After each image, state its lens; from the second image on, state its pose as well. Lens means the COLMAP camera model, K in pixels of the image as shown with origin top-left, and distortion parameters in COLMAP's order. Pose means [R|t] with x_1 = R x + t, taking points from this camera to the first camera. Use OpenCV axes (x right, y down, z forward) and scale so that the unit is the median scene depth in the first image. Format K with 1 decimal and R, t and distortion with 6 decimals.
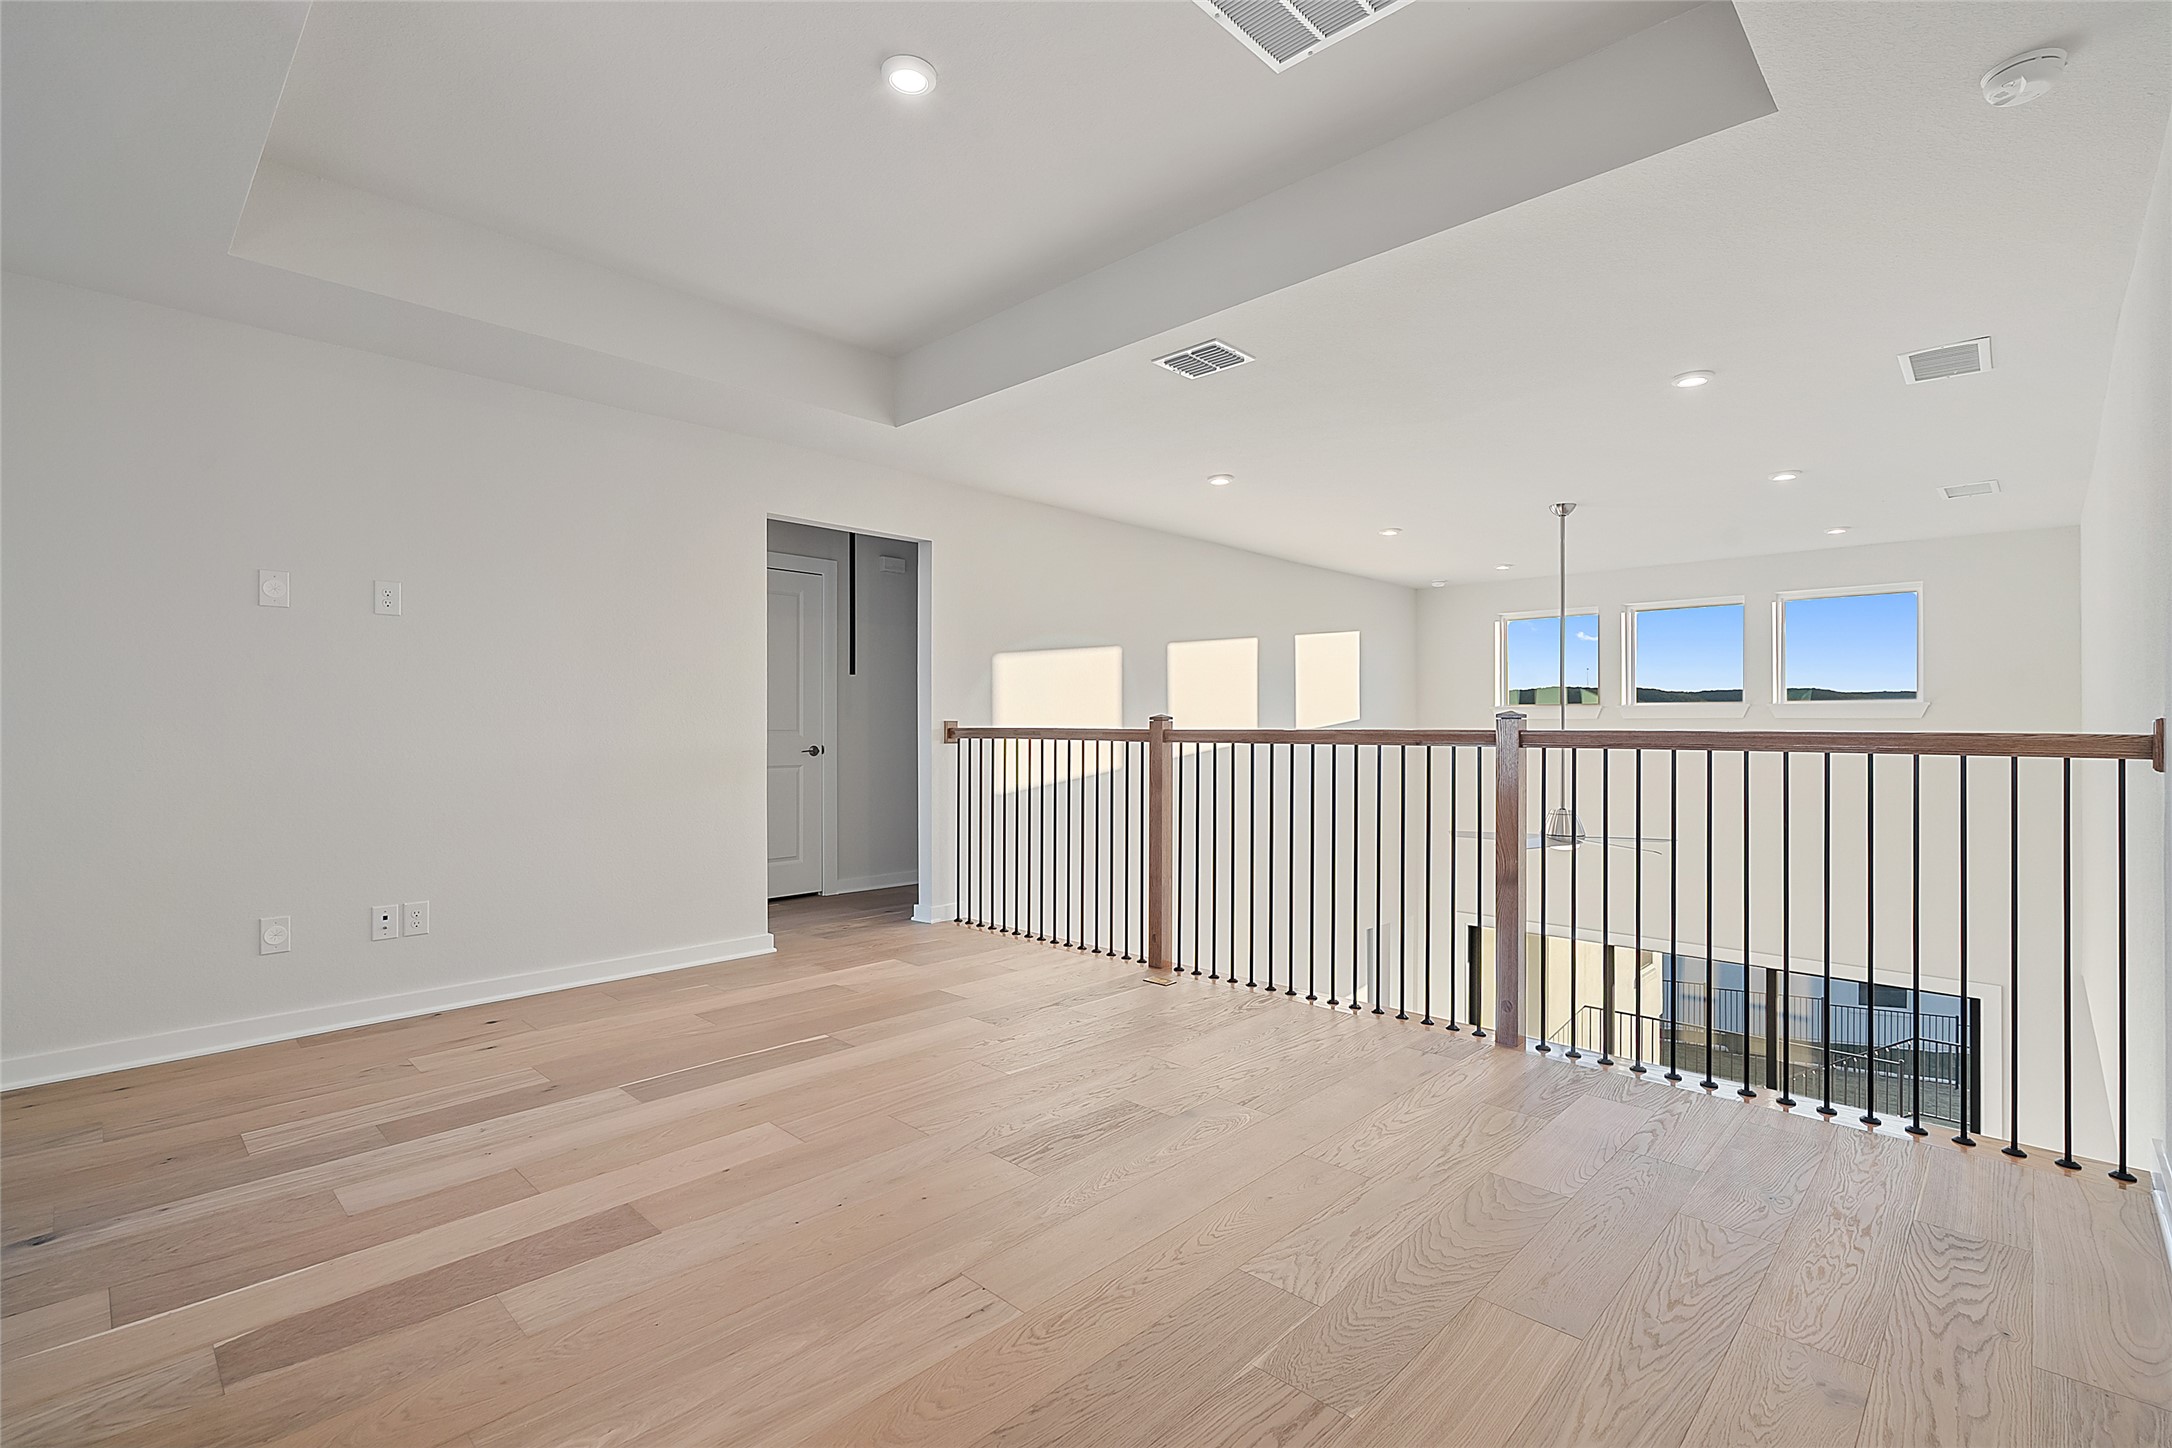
lens RADIAL K [[997.1, 0, 1089.0], [0, 997.1, 724.9], [0, 0, 1]] dist [-0.002766, 0.001662]
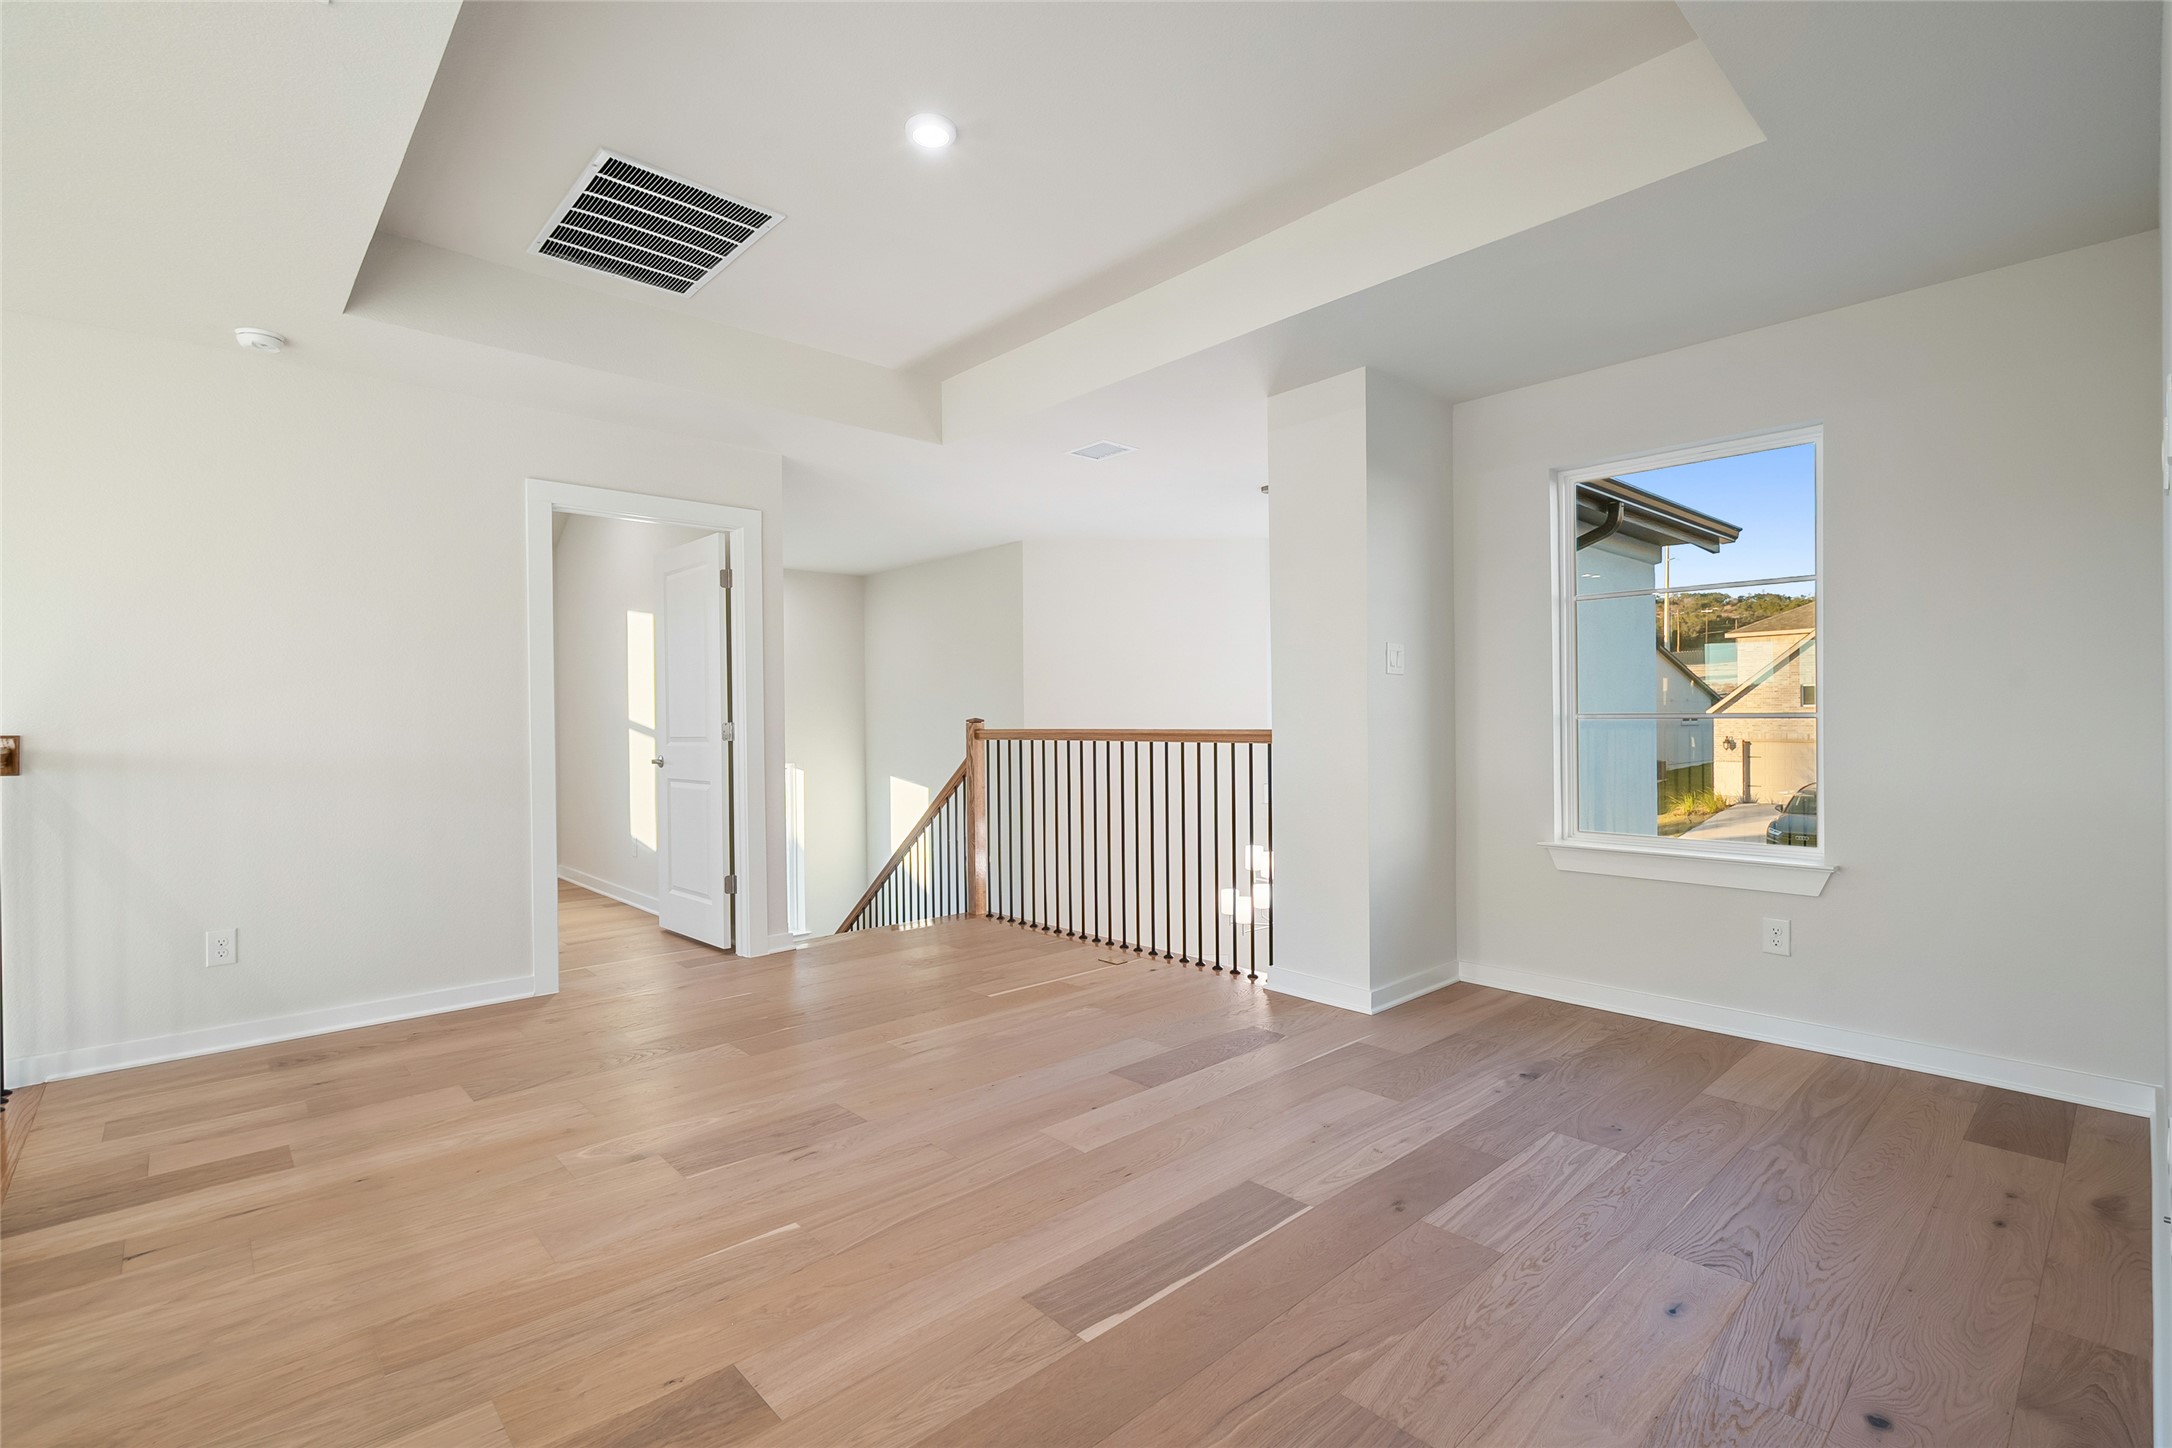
lens RADIAL K [[997.1, 0, 1082.8], [0, 997.1, 724.9], [0, 0, 1]] dist [-0.002766, 0.001662]
pose [[-0.998012, 0.012735, 0.061723, -0.400437], [0.012694, 0.999919, -0.001055, -0.007418], [-0.061731, -0.000269, -0.998093, 2.029217]]
